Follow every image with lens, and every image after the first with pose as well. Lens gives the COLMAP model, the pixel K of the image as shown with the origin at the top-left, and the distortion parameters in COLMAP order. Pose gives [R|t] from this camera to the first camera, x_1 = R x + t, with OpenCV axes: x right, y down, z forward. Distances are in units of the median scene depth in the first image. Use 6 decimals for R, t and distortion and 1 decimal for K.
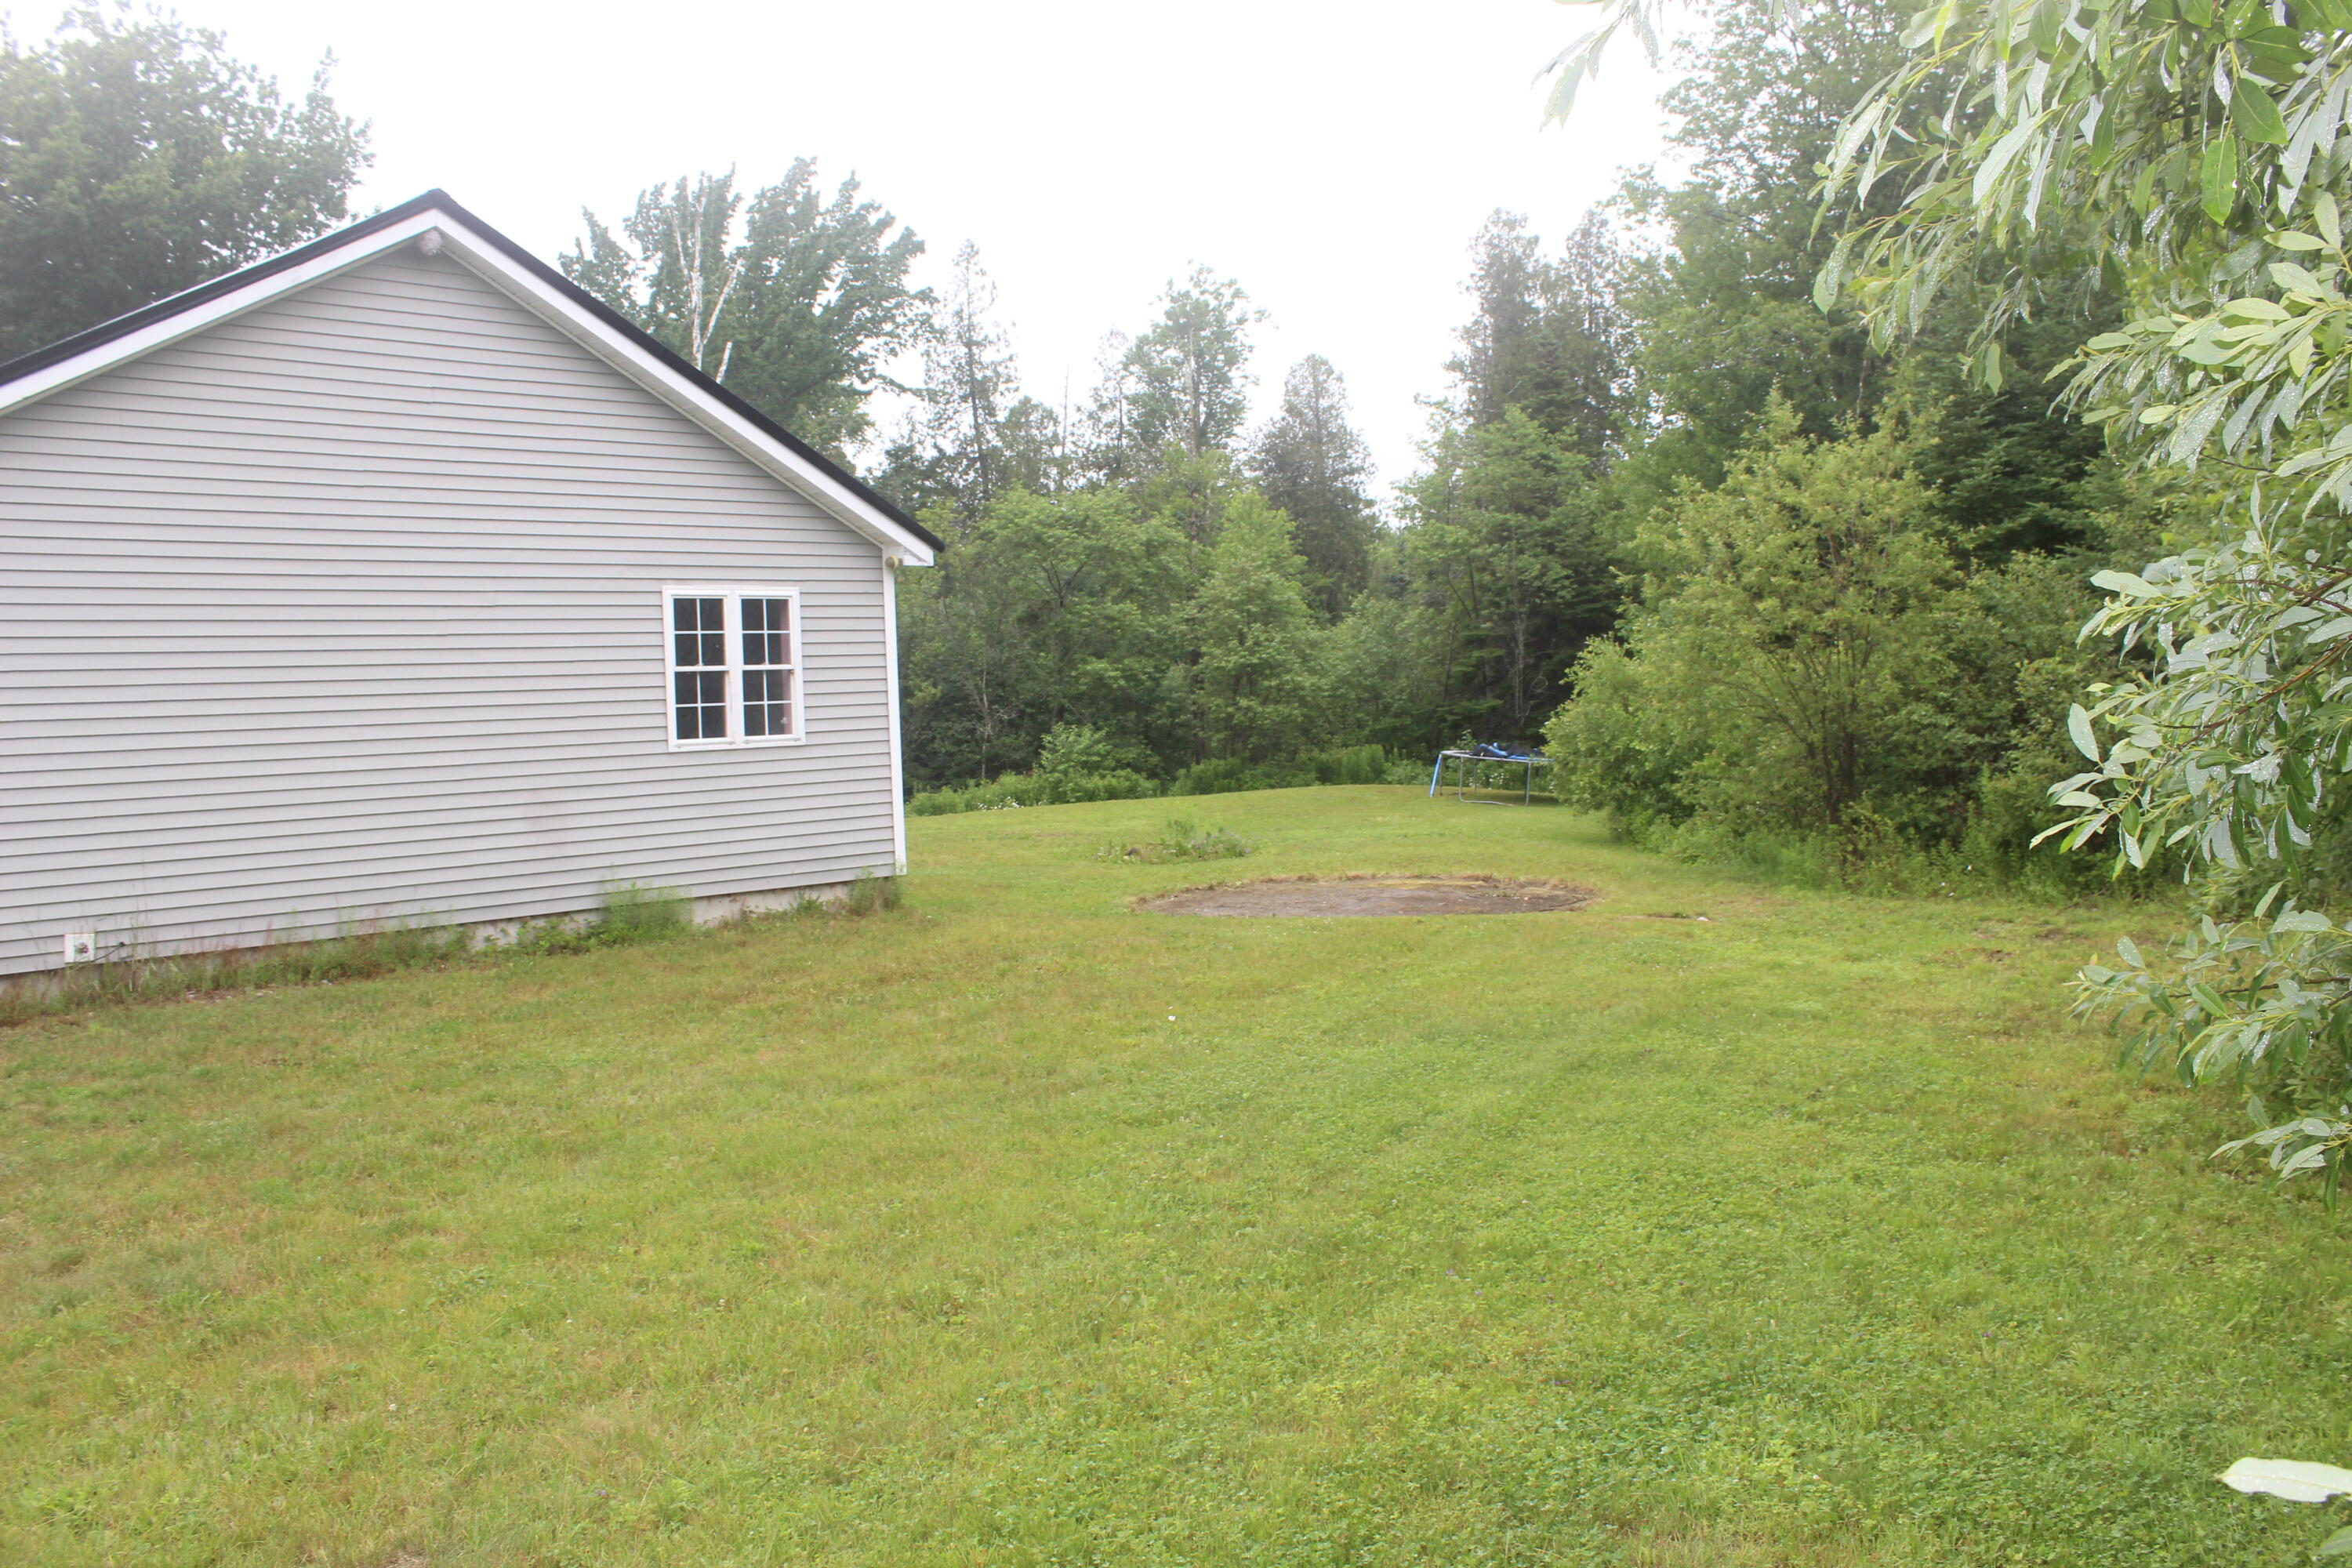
lens RADIAL K [[2002.1, 0, 1213.4], [0, 2002.1, 823.7], [0, 0, 1]] dist [-0.147624, 0.068351]
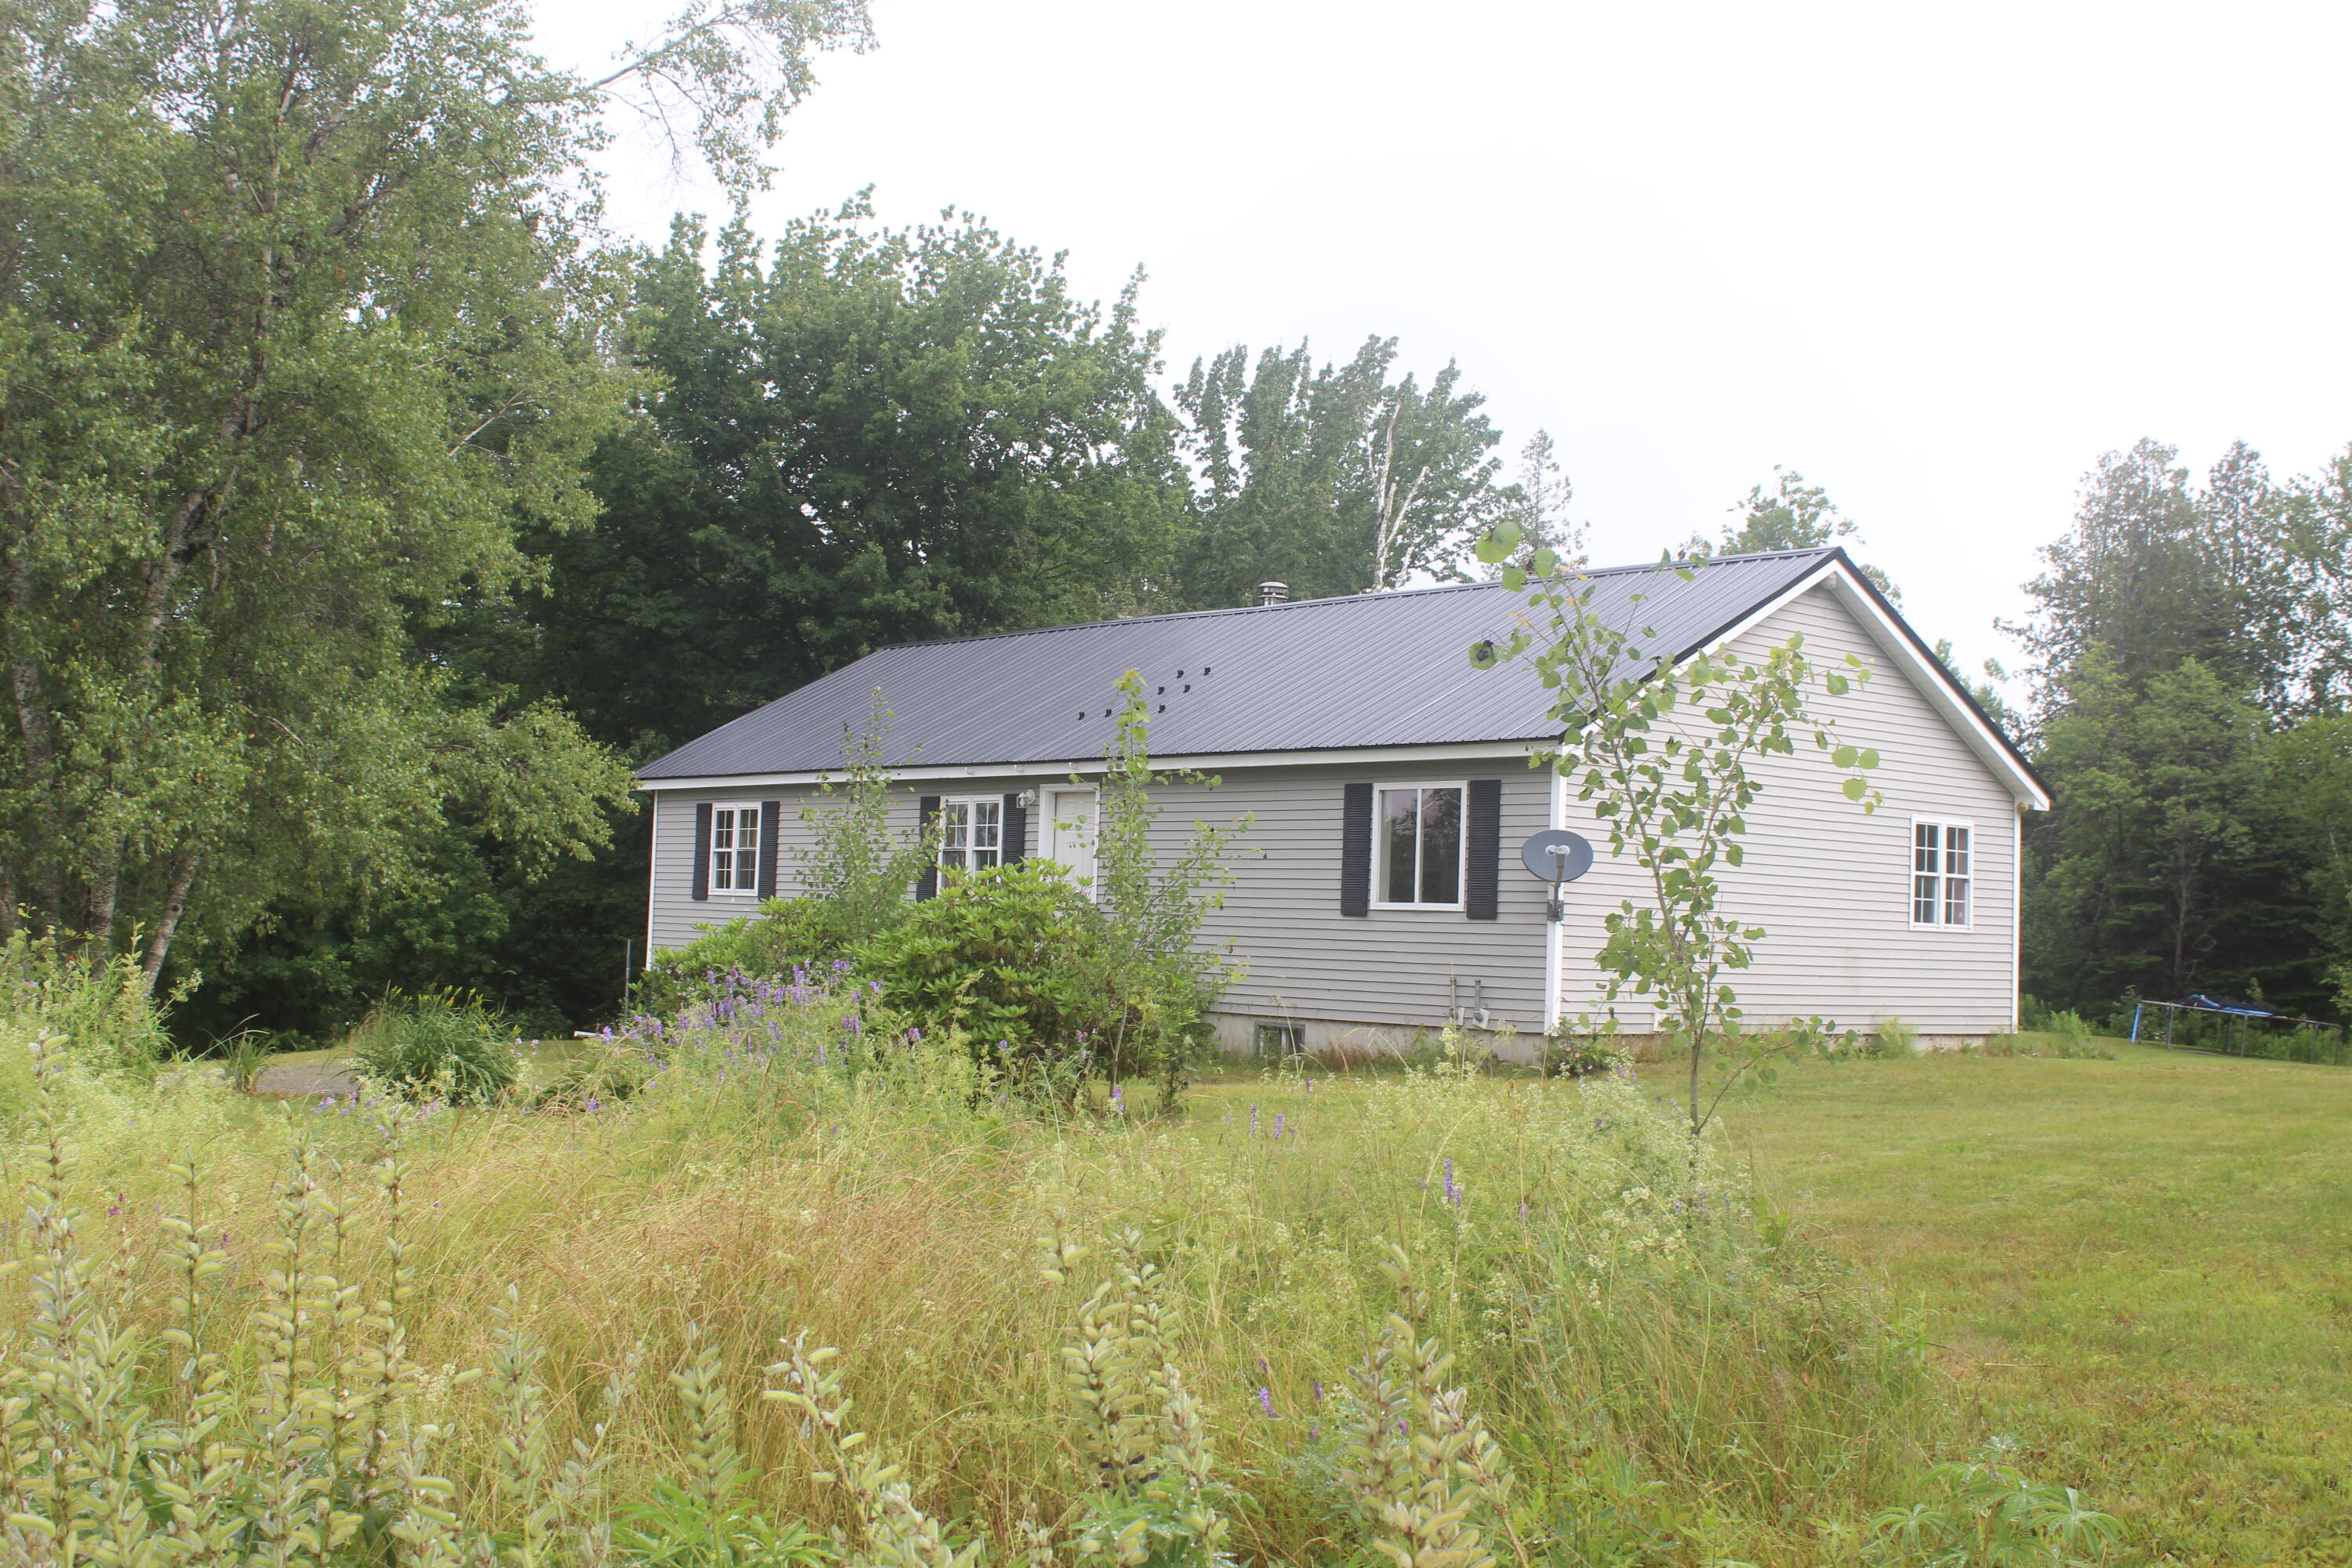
lens RADIAL K [[2696.6, 0, 1169.9], [0, 2696.6, 810.0], [0, 0, 1]] dist [-0.086494, 0.000000]
pose [[0.992954, 0.060838, -0.101687, -0.215256], [-0.071933, 0.991406, -0.109267, 0.044769], [0.094166, 0.115812, 0.988797, -0.342151]]
